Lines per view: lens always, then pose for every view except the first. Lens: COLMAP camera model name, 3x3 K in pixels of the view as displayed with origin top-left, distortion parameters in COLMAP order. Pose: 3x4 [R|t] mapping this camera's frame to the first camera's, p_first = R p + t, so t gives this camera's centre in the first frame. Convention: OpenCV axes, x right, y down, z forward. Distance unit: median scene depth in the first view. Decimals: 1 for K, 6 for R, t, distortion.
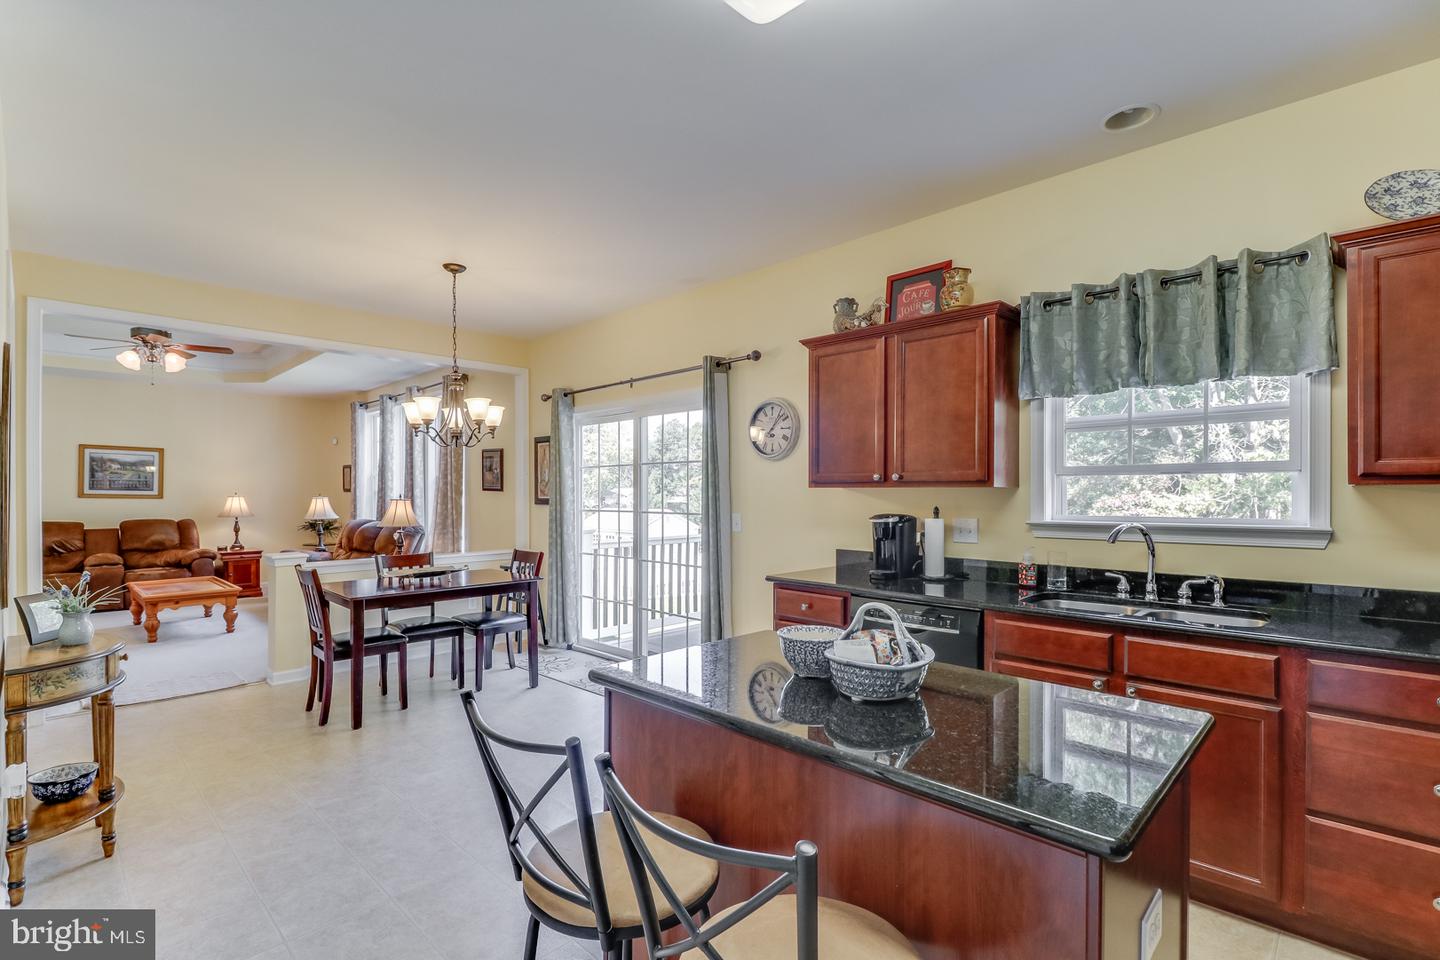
lens RADIAL K [[663.1, 0, 718.3], [0, 663.1, 499.6], [0, 0, 1]] dist [0.015528, -0.015935]
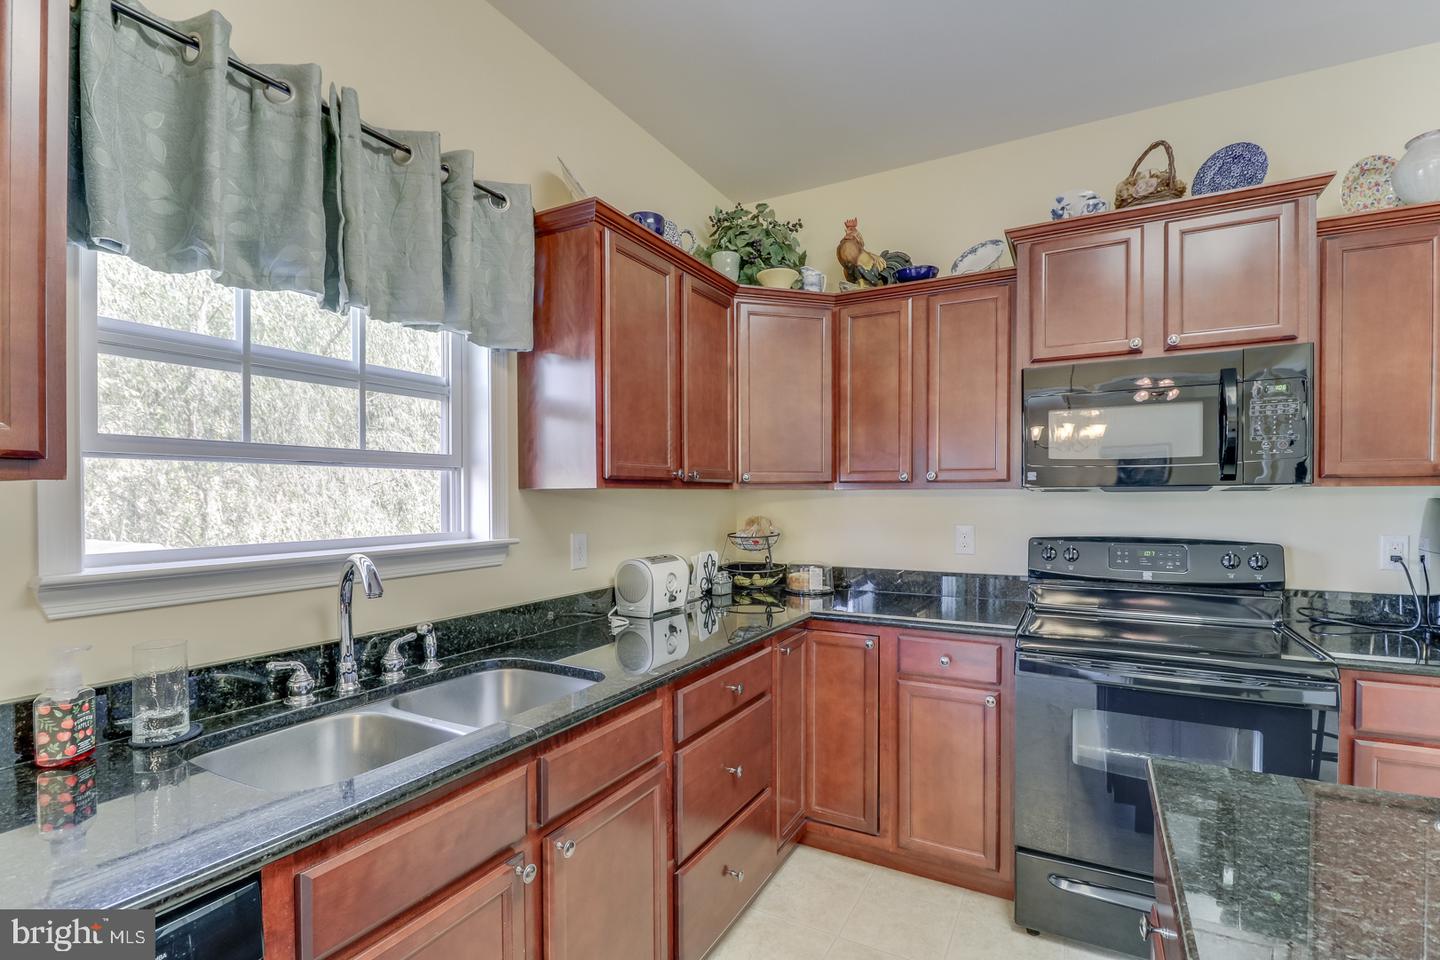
lens RADIAL K [[663.1, 0, 718.3], [0, 663.1, 499.6], [0, 0, 1]] dist [0.015528, -0.015935]
pose [[-0.262606, -0.005267, 0.964889, 0.015040], [0.010252, 0.999913, 0.008248, -0.004135], [-0.964849, 0.012058, -0.262529, 0.352675]]
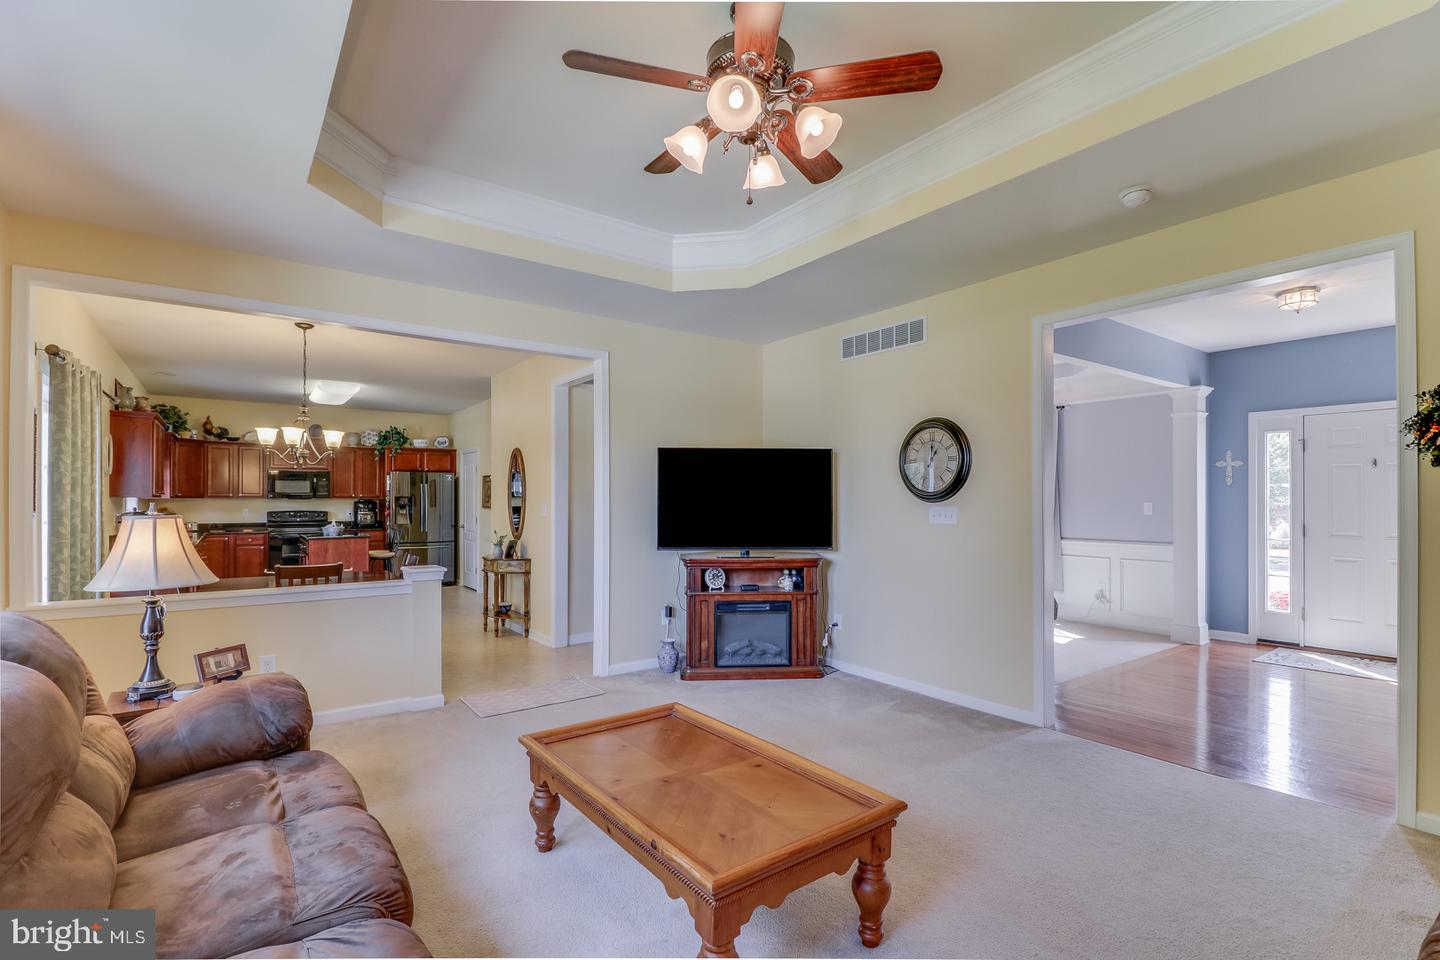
lens RADIAL K [[663.1, 0, 718.3], [0, 663.1, 499.6], [0, 0, 1]] dist [0.015528, -0.015935]
pose [[-0.985649, 0.000961, 0.168806, -0.905339], [0.002223, 0.999971, 0.007287, -0.012773], [-0.168794, 0.007558, -0.985622, 1.375579]]
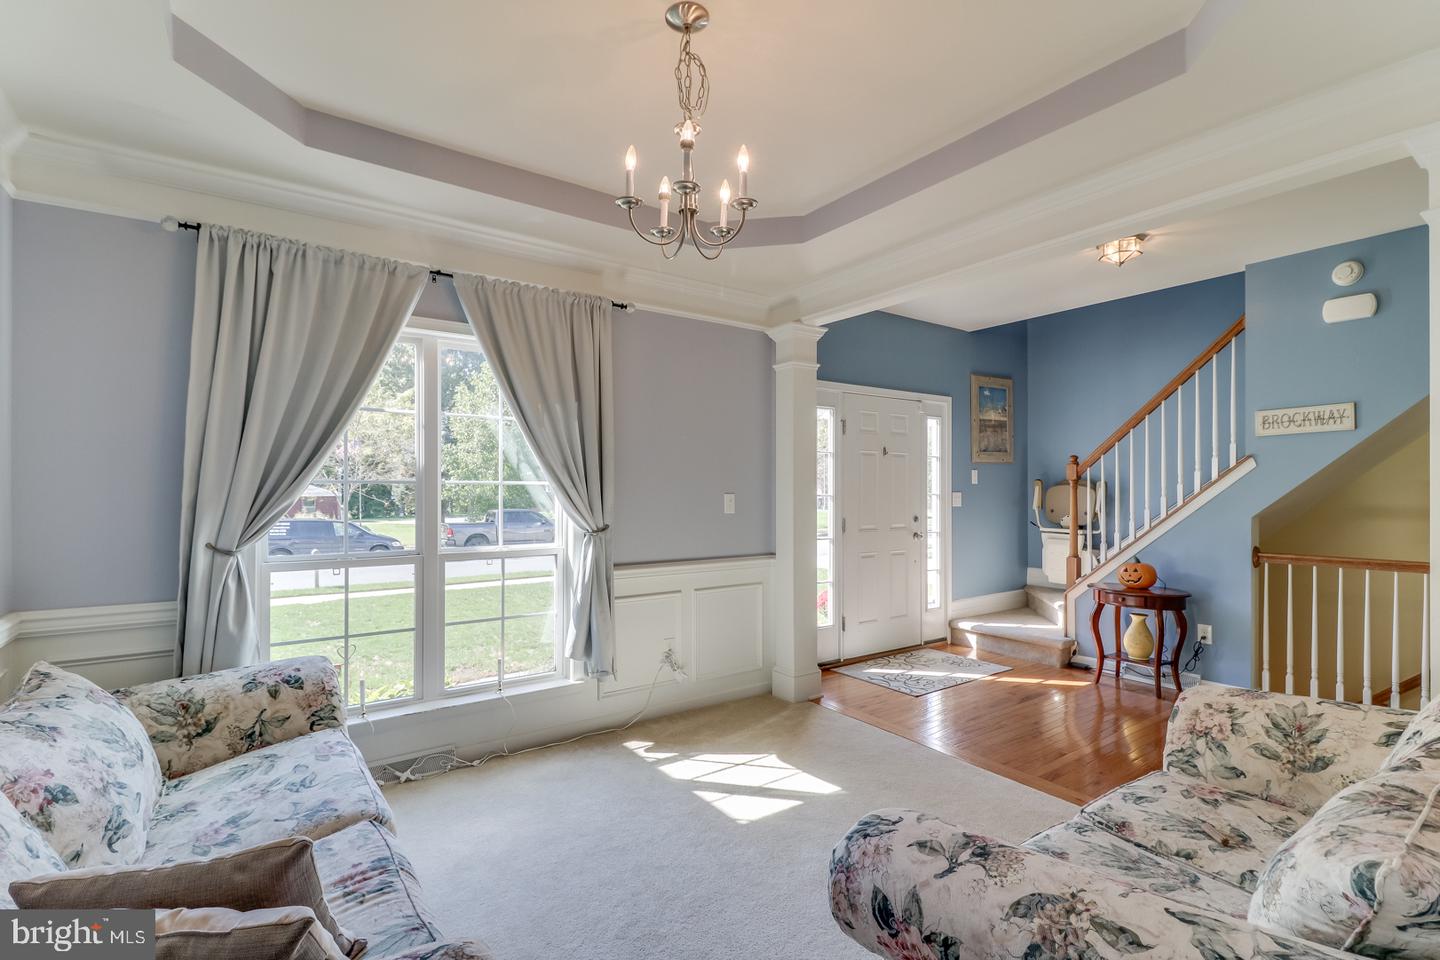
lens RADIAL K [[664.8, 0, 718.1], [0, 664.8, 488.2], [0, 0, 1]] dist [0.019637, -0.016460]
pose [[-0.176269, -0.002767, -0.984338, -0.749419], [-0.005490, 0.999983, -0.001828, -0.004089], [0.984327, 0.005081, -0.176282, 0.360569]]
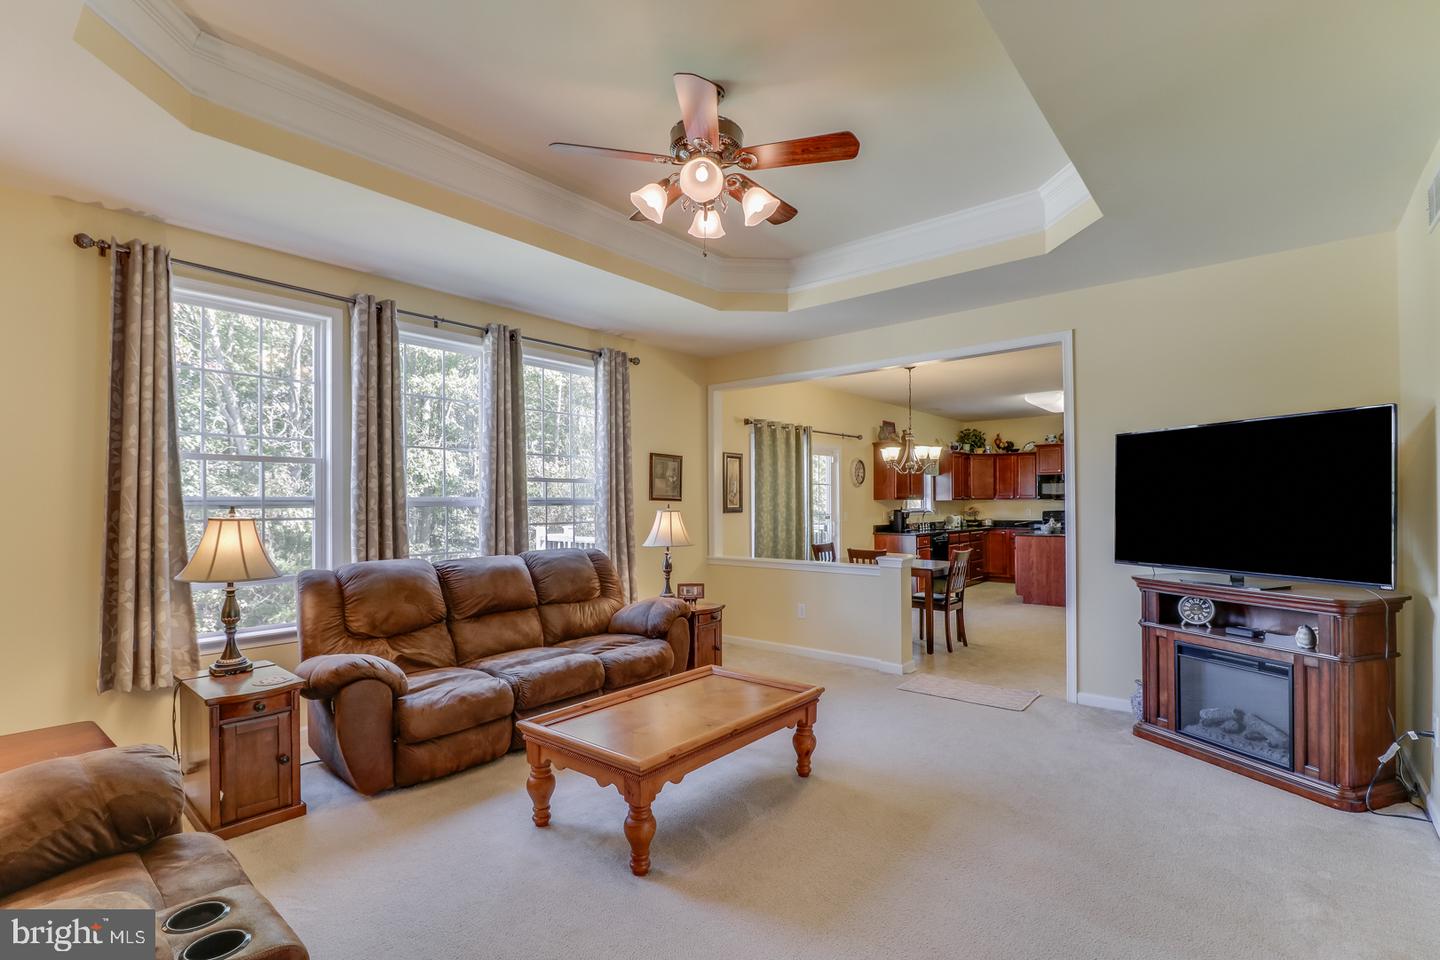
lens RADIAL K [[663.1, 0, 718.3], [0, 663.1, 499.6], [0, 0, 1]] dist [0.015528, -0.015935]
pose [[-0.075258, 0.006161, 0.997145, -1.302418], [0.014321, 0.999884, -0.005097, -0.009205], [-0.997061, 0.013896, -0.075337, 1.034946]]
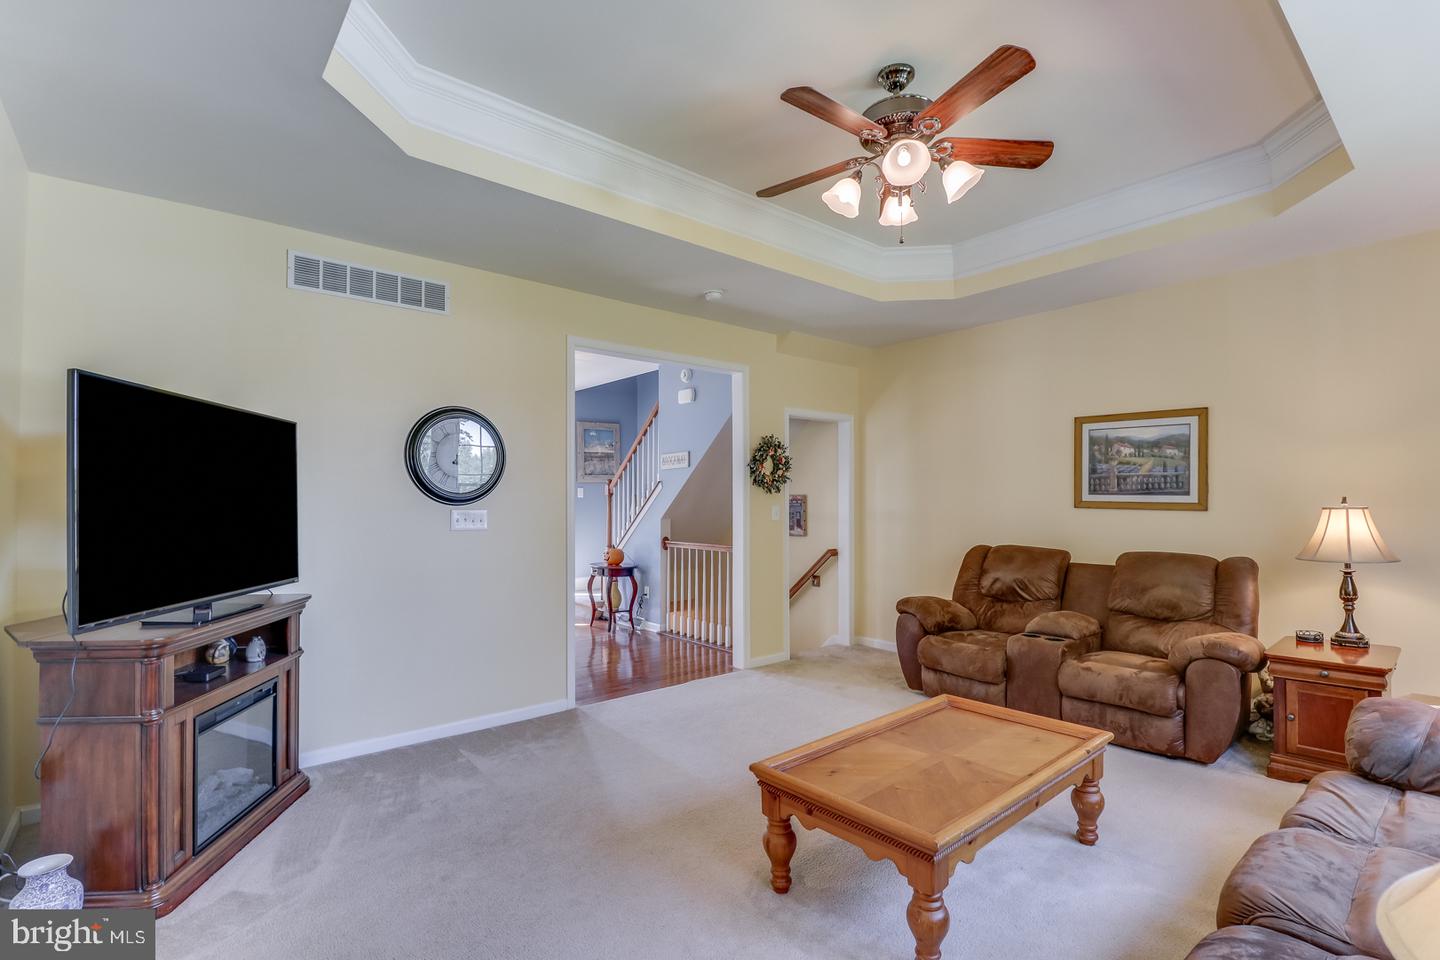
lens RADIAL K [[674.0, 0, 716.3], [0, 674.0, 494.7], [0, 0, 1]] dist [-0.011812, -0.001235]
pose [[-0.094339, -0.008519, -0.995504, -0.426602], [-0.005334, 0.999953, -0.008051, -0.010143], [0.995526, 0.004551, -0.094380, 0.932295]]
